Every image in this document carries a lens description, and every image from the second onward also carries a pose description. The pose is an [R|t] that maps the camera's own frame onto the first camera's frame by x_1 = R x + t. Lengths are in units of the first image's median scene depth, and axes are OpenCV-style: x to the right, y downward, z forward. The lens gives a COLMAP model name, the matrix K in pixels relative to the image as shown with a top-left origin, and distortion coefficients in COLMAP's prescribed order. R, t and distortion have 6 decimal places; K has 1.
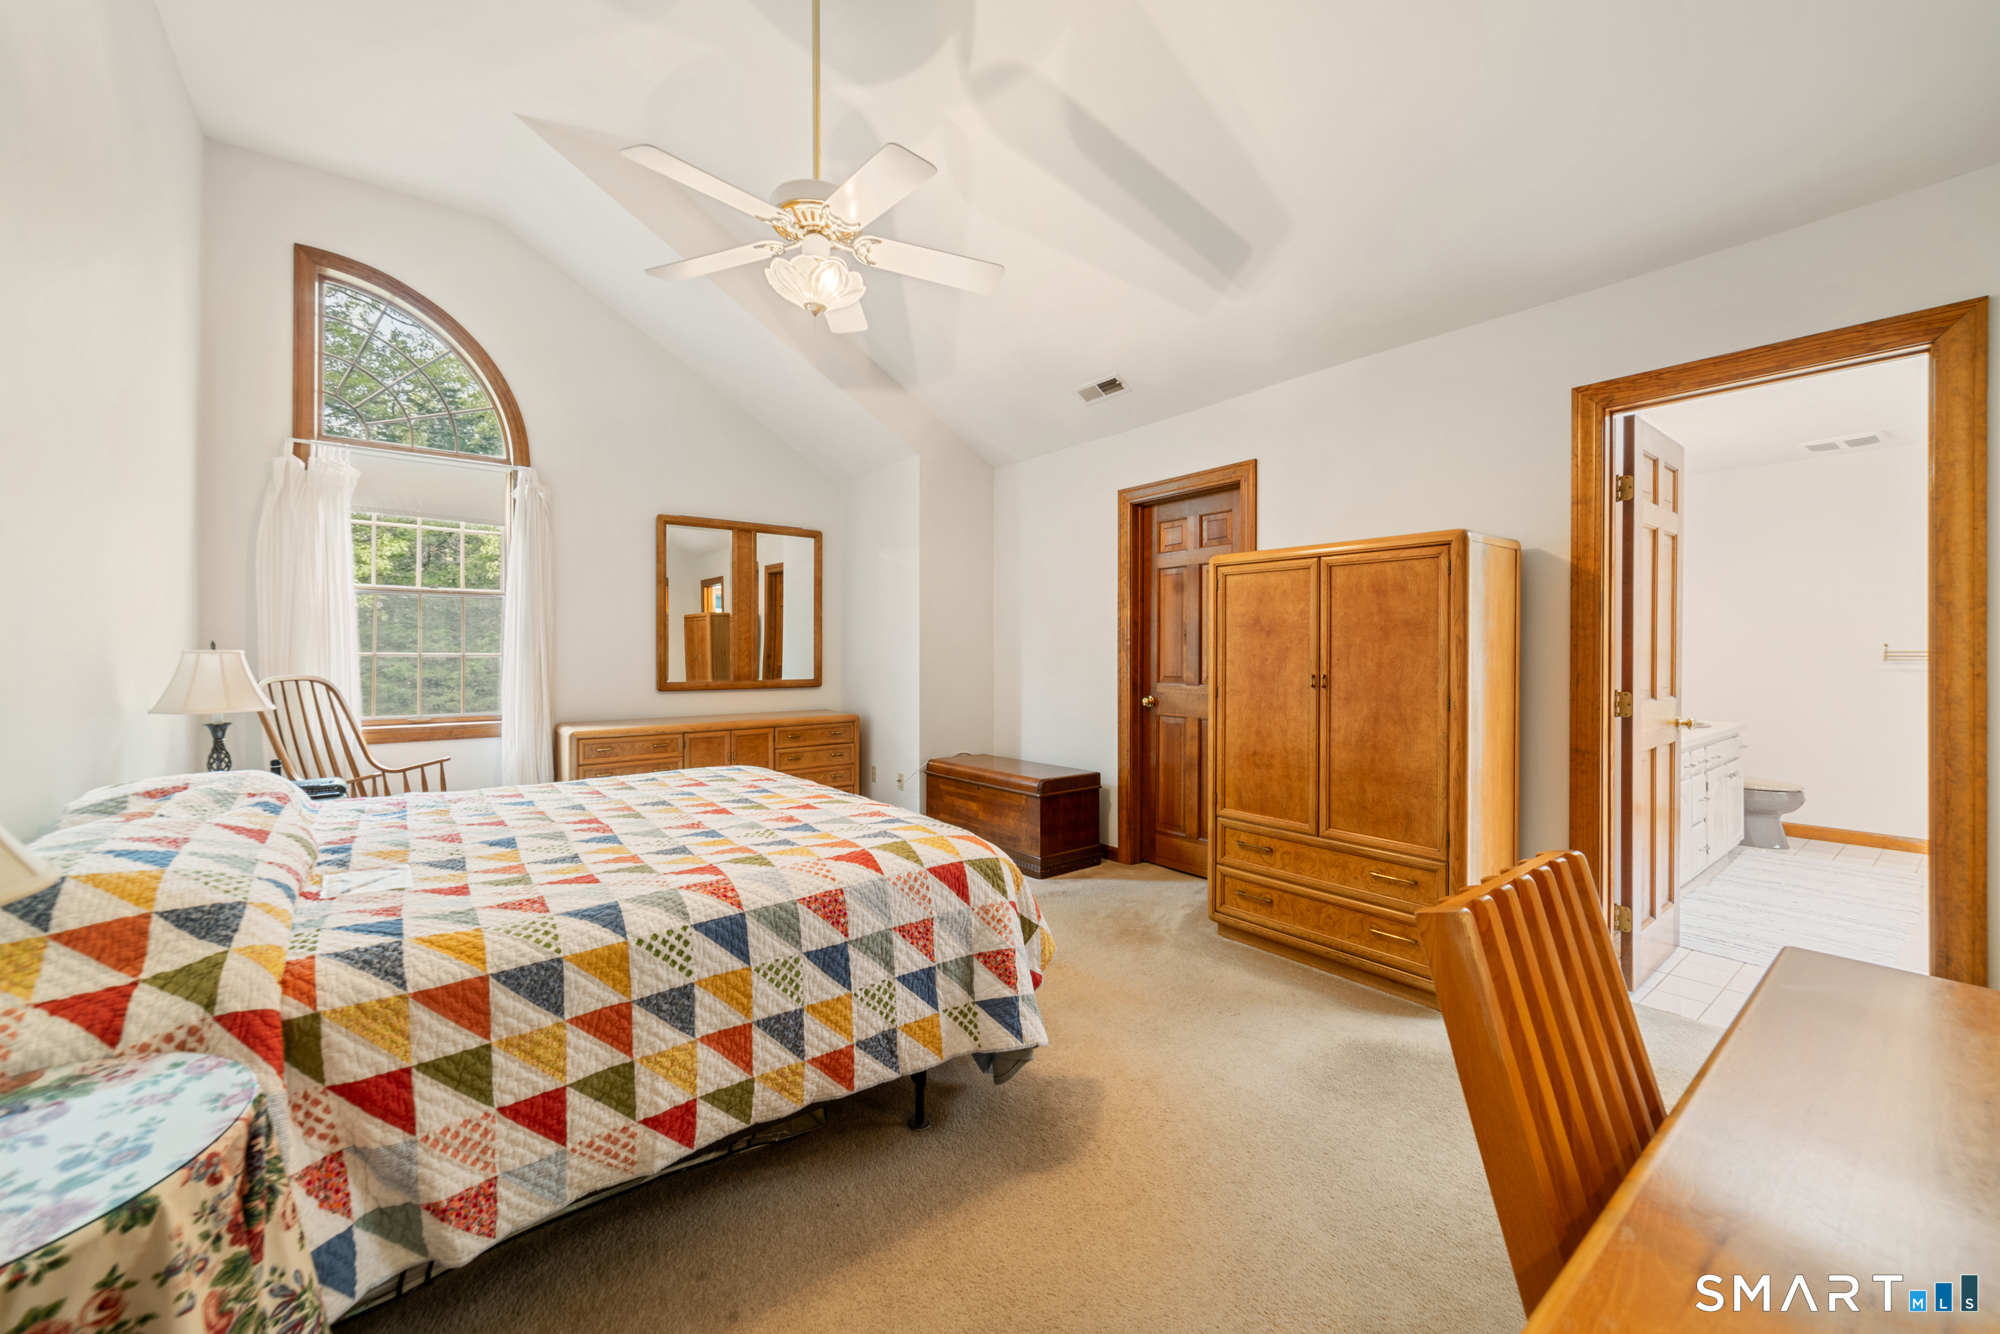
lens RADIAL K [[775.6, 0, 1012.7], [0, 775.6, 661.8], [0, 0, 1]] dist [-0.018065, 0.005705]
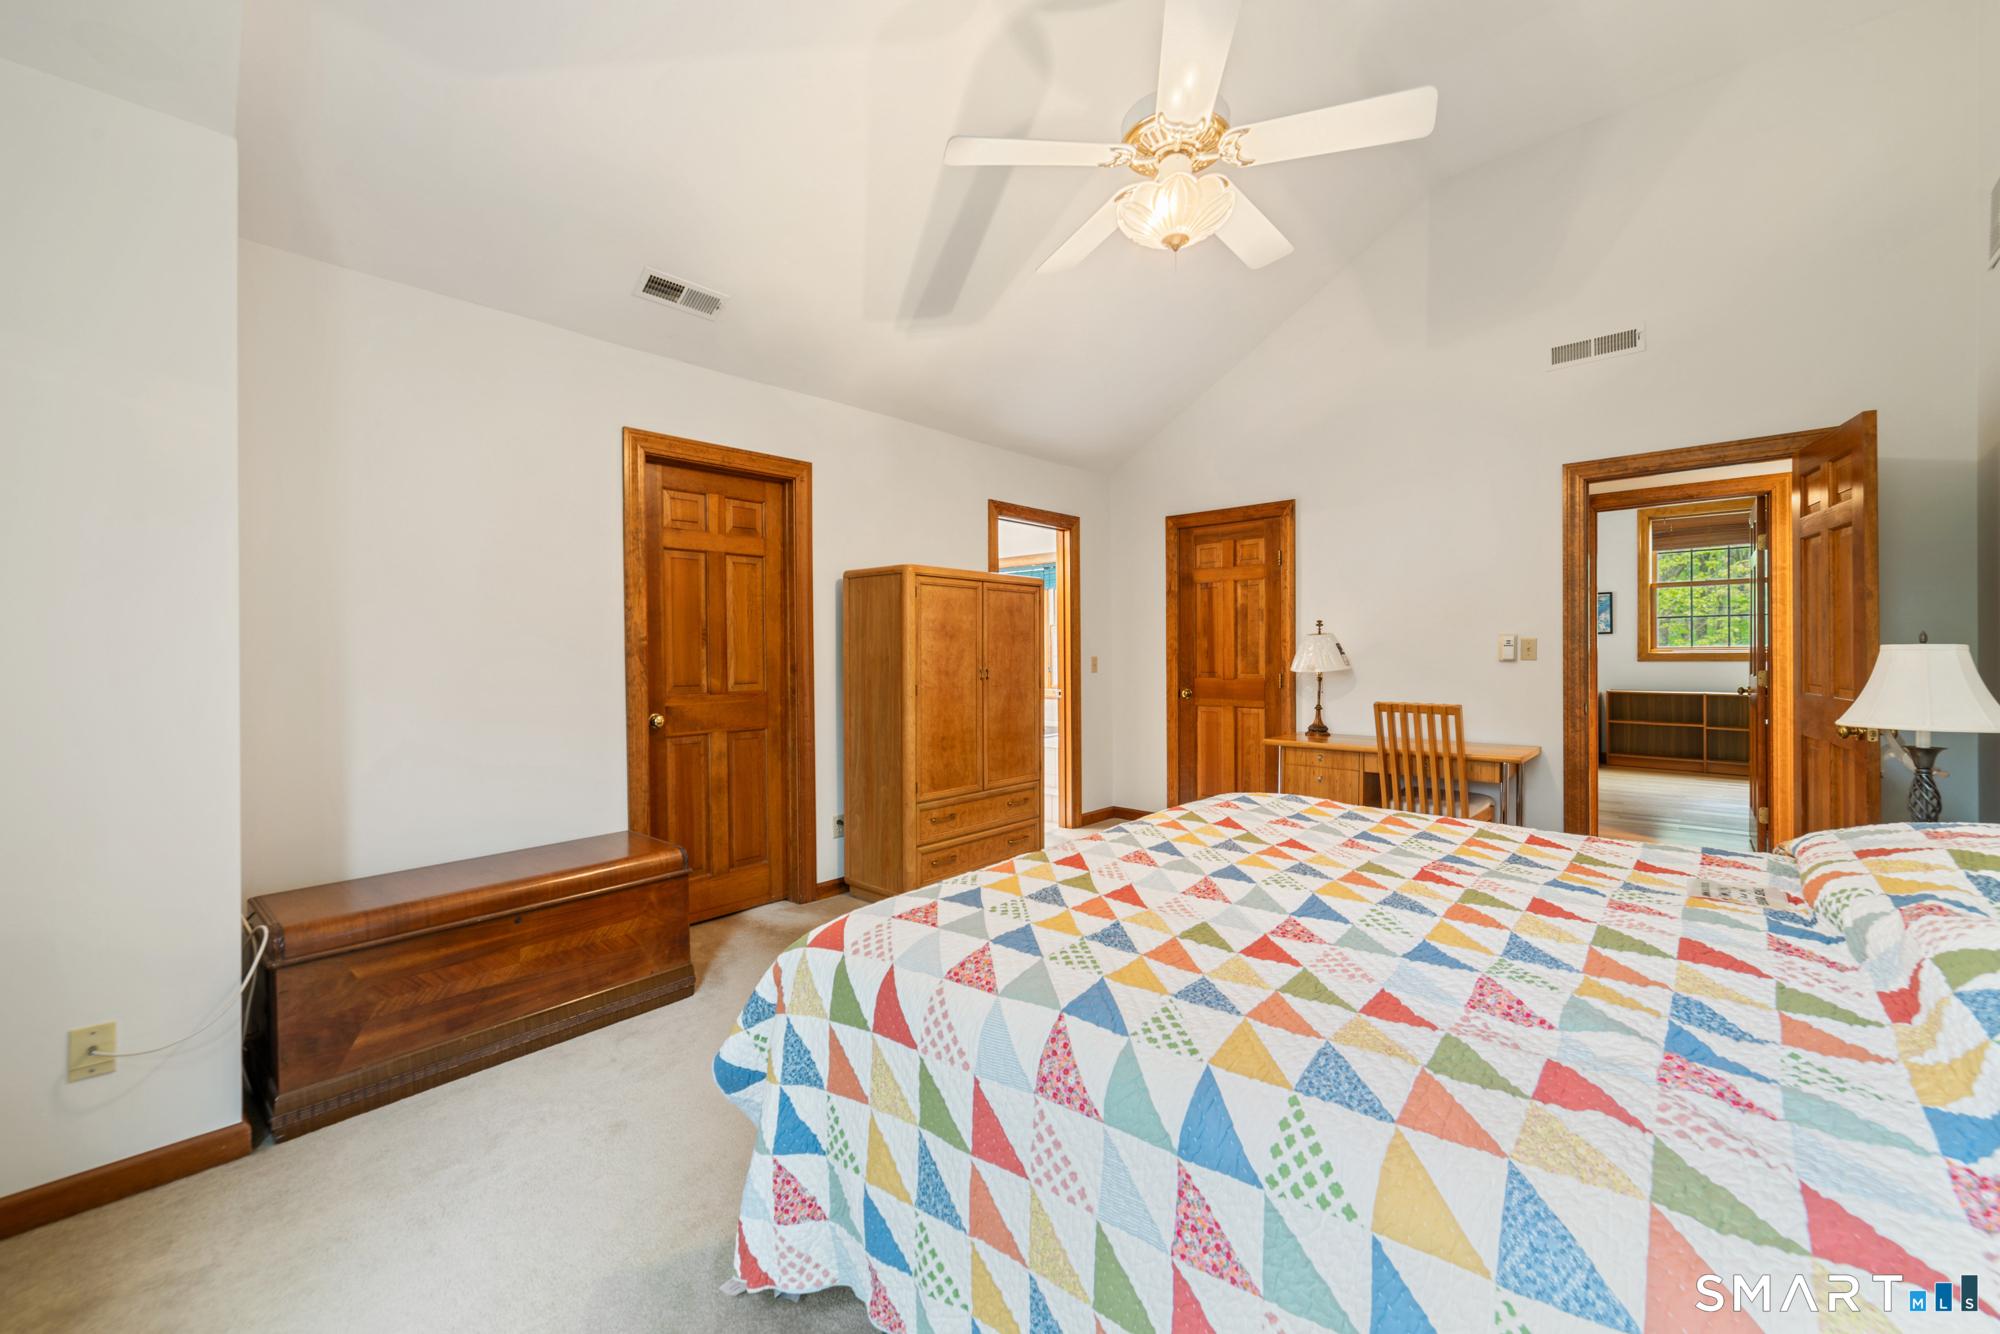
lens RADIAL K [[775.6, 0, 1012.7], [0, 775.6, 661.8], [0, 0, 1]] dist [-0.018065, 0.005705]
pose [[-0.156522, -0.009192, 0.987632, -0.887123], [0.020533, 0.999710, 0.012559, -0.011727], [-0.987461, 0.022245, -0.156288, 1.100769]]
